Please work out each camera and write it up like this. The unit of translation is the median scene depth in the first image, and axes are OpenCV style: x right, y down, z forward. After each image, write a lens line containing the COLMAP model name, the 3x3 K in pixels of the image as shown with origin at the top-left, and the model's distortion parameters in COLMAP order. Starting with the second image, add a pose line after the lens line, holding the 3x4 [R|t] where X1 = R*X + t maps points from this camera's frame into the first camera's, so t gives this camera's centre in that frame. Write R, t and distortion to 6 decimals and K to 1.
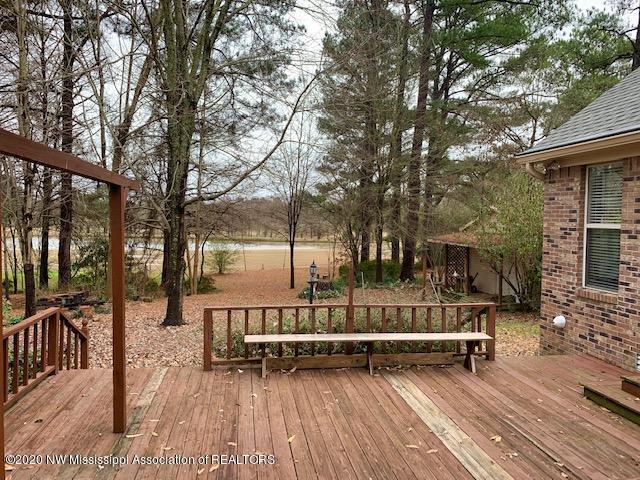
lens RADIAL K [[482.7, 0, 320.0], [0, 482.7, 240.0], [0, 0, 1]] dist [0.014329, -0.004540]
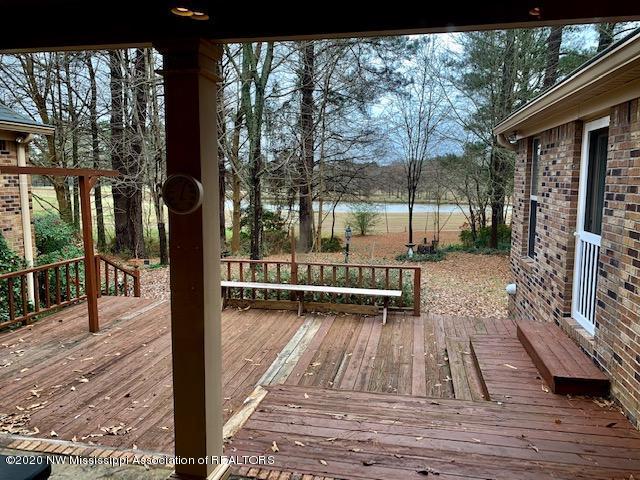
lens RADIAL K [[482.7, 0, 320.0], [0, 482.7, 240.0], [0, 0, 1]] dist [0.014329, -0.004540]
pose [[0.935980, 0.030899, -0.350694, 0.244427], [-0.003192, 0.996845, 0.079311, -0.007247], [0.352038, -0.073114, 0.933126, -0.053796]]
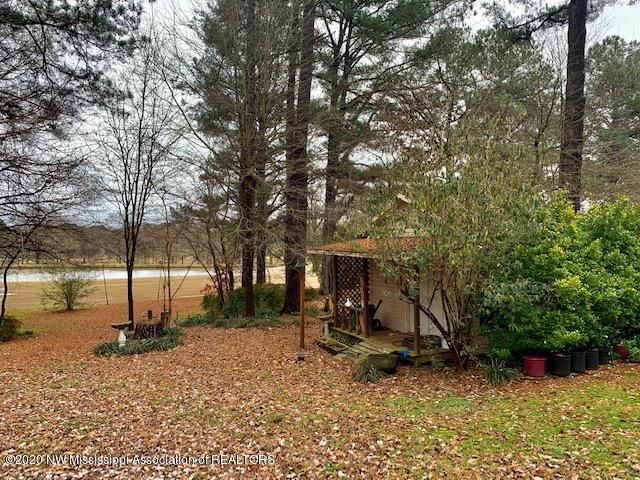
lens RADIAL K [[482.7, 0, 320.0], [0, 482.7, 240.0], [0, 0, 1]] dist [0.014329, -0.004540]
pose [[0.985590, -0.016484, 0.168350, 0.191817], [0.025503, 0.998345, -0.051552, 0.027578], [-0.167221, 0.055102, 0.984378, 0.523509]]
